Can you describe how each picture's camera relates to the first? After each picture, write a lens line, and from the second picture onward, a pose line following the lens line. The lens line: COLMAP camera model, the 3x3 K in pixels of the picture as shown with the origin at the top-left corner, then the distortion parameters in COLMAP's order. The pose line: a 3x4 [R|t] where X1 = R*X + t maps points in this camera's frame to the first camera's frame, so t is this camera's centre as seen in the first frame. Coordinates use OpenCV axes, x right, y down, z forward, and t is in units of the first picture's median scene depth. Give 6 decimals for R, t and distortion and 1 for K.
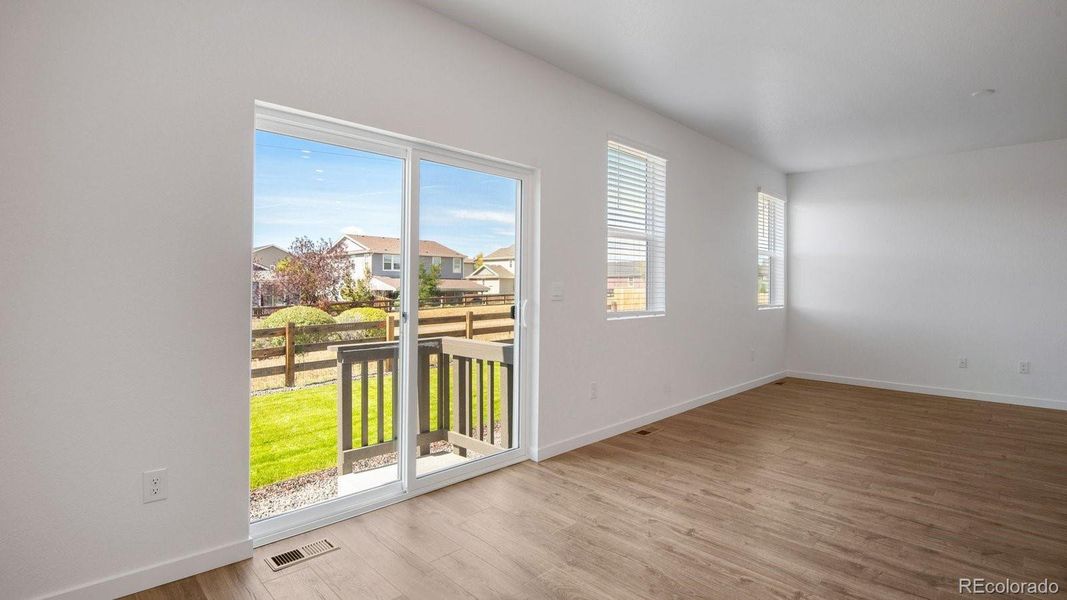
lens RADIAL K [[488.5, 0, 531.7], [0, 488.5, 294.8], [0, 0, 1]] dist [-0.027970, -0.002344]
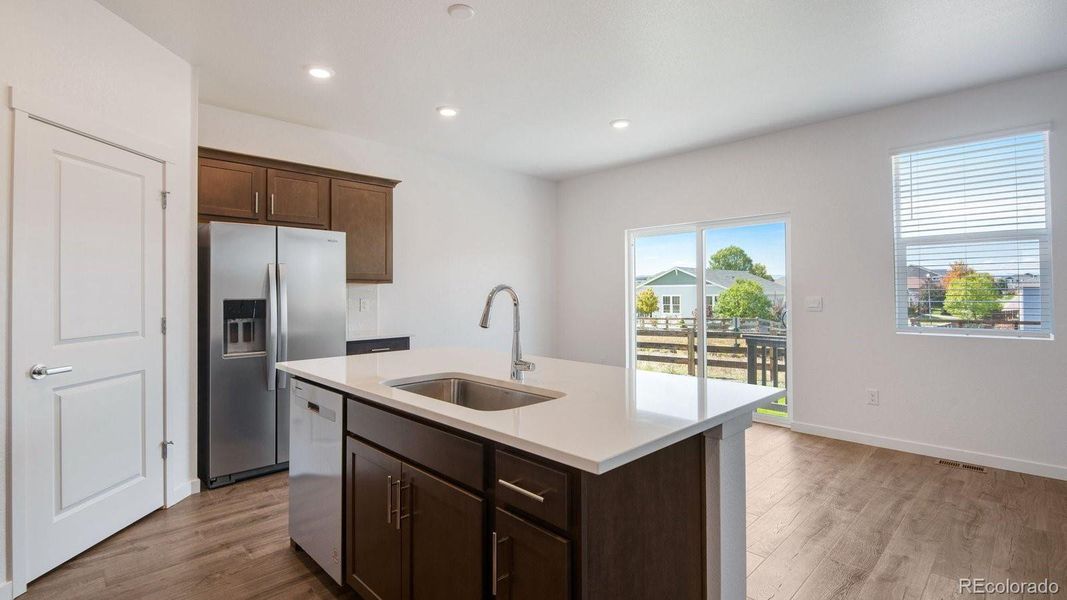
lens RADIAL K [[488.5, 0, 520.4], [0, 488.5, 295.6], [0, 0, 1]] dist [-0.027970, -0.002344]
pose [[-0.029738, -0.002685, -0.999554, 1.340063], [-0.007107, 0.999972, -0.002475, -0.018595], [0.999532, 0.007030, -0.029756, 0.286770]]
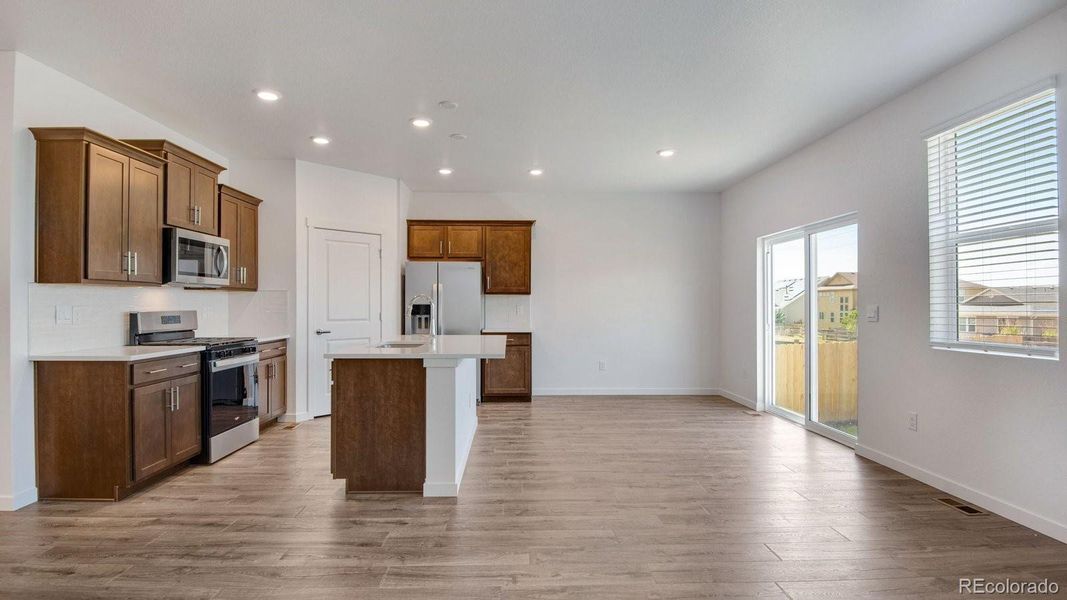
lens RADIAL K [[521.9, 0, 518.9], [0, 521.9, 306.5], [0, 0, 1]] dist [-0.007573, -0.005411]
pose [[-0.689271, -0.006071, -0.724478, 1.507939], [-0.014553, 0.999879, 0.005468, -0.015906], [0.724357, 0.014312, -0.689276, 1.260754]]
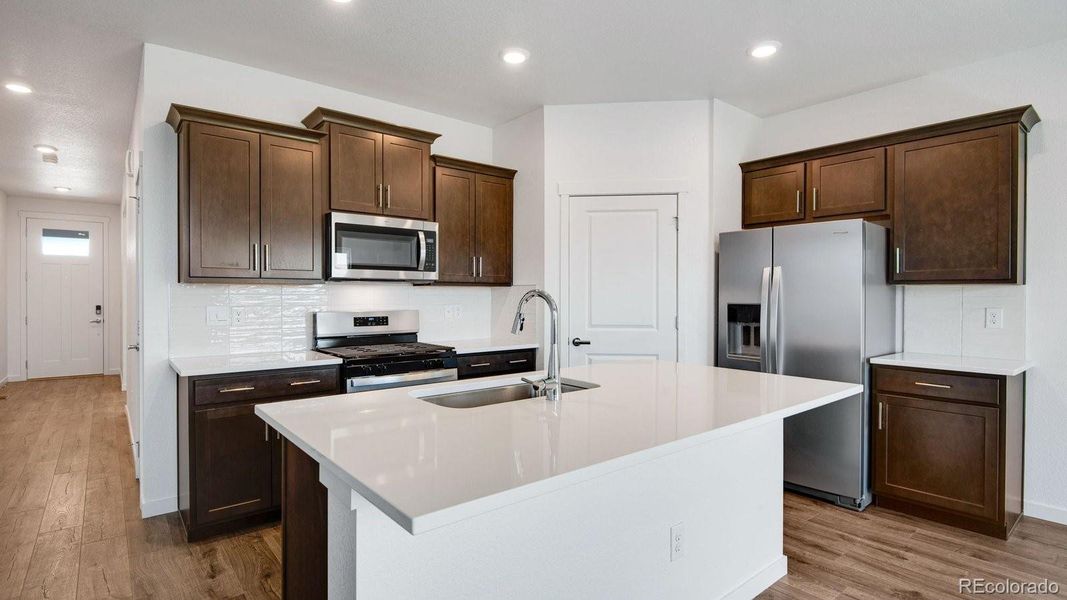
lens RADIAL K [[514.4, 0, 533.3], [0, 514.4, 297.8], [0, 0, 1]] dist [0.011610, -0.001418]
pose [[-0.996211, -0.009909, 0.086399, 0.728133], [-0.008614, 0.999845, 0.015340, -0.034038], [-0.086537, 0.014538, -0.996143, 0.813721]]
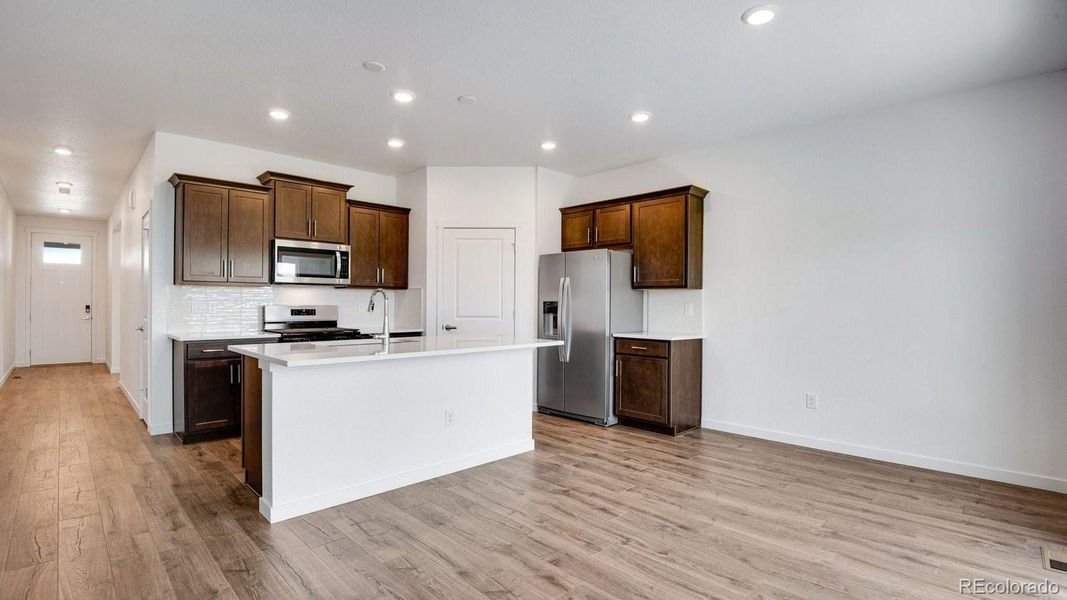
lens RADIAL K [[488.5, 0, 527.7], [0, 488.5, 301.1], [0, 0, 1]] dist [-0.027970, -0.002344]
pose [[-0.999885, -0.014321, 0.004963, 0.454598], [-0.014288, 0.999876, 0.006659, -0.018986], [-0.005058, 0.006588, -0.999966, 1.272548]]
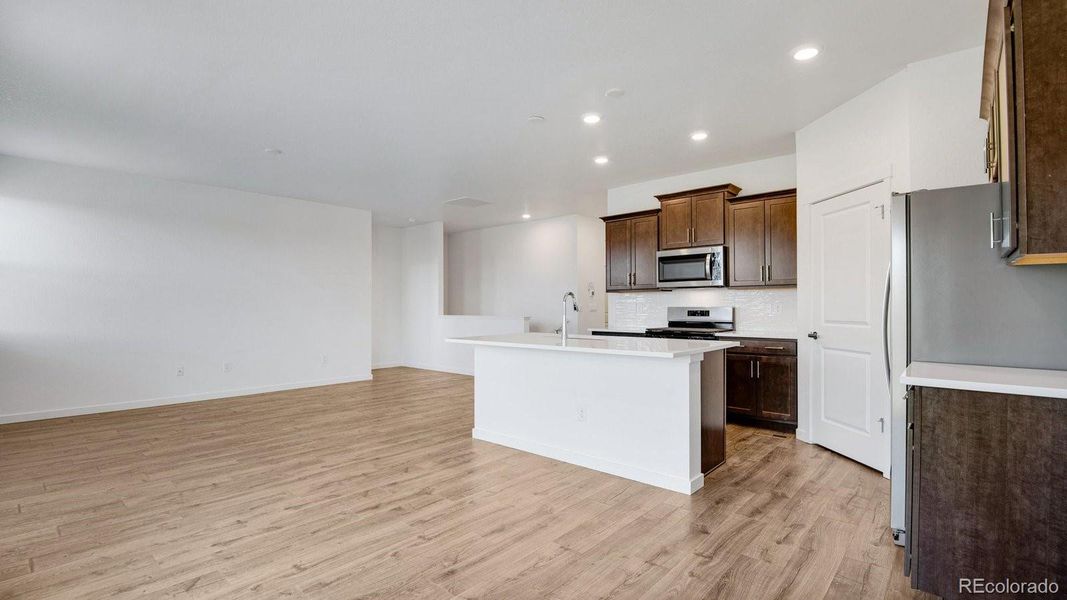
lens RADIAL K [[488.5, 0, 534.1], [0, 488.5, 300.0], [0, 0, 1]] dist [-0.027970, -0.002344]
pose [[-0.078704, 0.004930, 0.996886, -0.439793], [0.012263, 0.999917, -0.003977, -0.009074], [-0.996823, 0.011912, -0.078758, 0.432962]]
